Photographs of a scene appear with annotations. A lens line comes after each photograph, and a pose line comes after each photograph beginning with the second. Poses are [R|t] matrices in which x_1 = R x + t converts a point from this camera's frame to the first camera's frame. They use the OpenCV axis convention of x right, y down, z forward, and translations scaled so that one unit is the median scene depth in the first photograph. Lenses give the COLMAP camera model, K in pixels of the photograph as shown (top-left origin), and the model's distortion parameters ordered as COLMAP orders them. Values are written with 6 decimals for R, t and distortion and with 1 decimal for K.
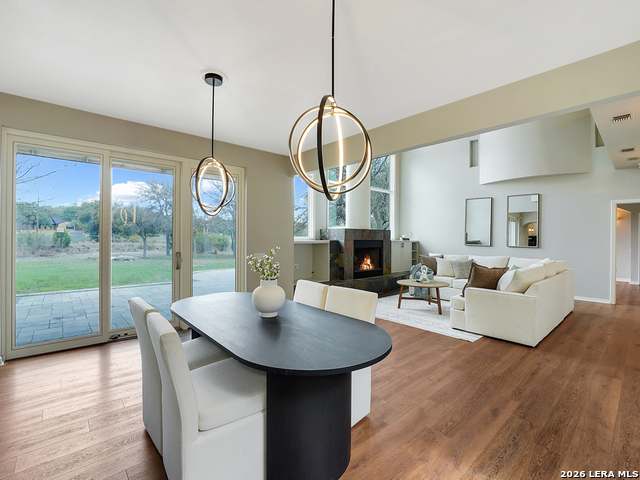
lens RADIAL K [[294.7, 0, 319.8], [0, 294.7, 236.5], [0, 0, 1]] dist [-0.018644, -0.000081]
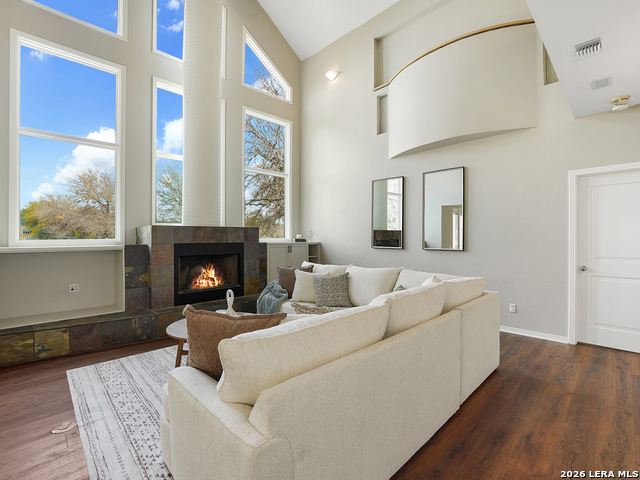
lens RADIAL K [[300.7, 0, 320.0], [0, 300.7, 240.0], [0, 0, 1]] dist [-0.014052, 0.000531]
pose [[0.998751, -0.016577, 0.047126, 0.394430], [0.016151, 0.999825, 0.009407, 0.003318], [-0.047274, -0.008635, 0.998845, 0.348643]]
